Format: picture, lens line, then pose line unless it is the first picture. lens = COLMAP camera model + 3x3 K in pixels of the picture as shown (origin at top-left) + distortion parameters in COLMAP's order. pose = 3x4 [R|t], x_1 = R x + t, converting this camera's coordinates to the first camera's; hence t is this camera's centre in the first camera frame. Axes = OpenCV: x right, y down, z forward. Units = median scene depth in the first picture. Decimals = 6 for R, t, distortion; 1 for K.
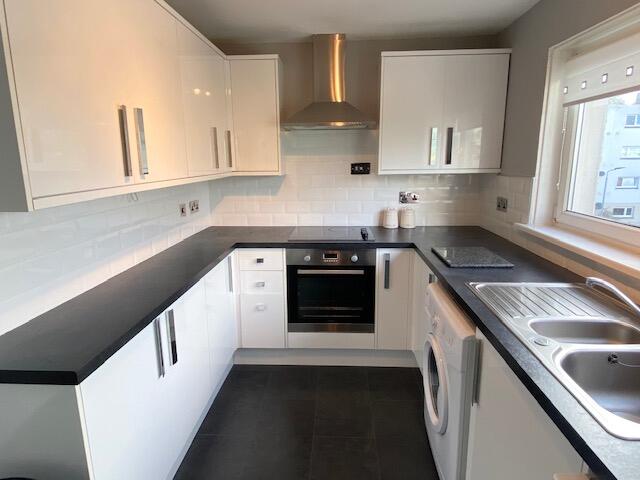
lens RADIAL K [[385.6, 0, 319.5], [0, 385.6, 241.6], [0, 0, 1]] dist [0.003599, -0.000593]
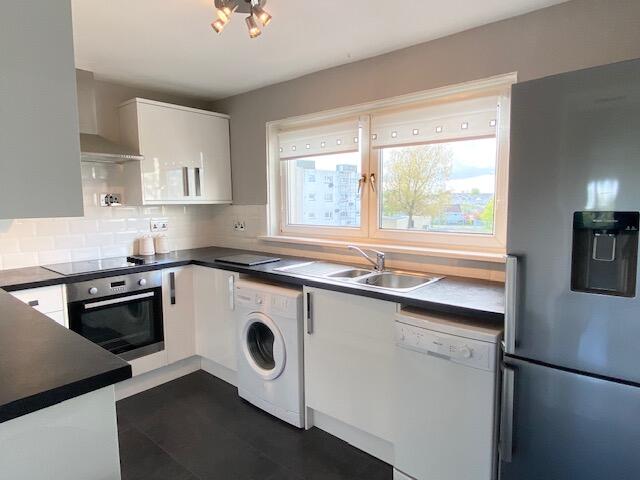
lens RADIAL K [[385.6, 0, 321.0], [0, 385.6, 238.0], [0, 0, 1]] dist [0.003599, -0.000593]
pose [[0.593229, -0.071725, 0.801832, -0.450109], [0.165269, 0.985659, -0.034104, 0.040557], [-0.787887, 0.152750, 0.596575, -0.032342]]
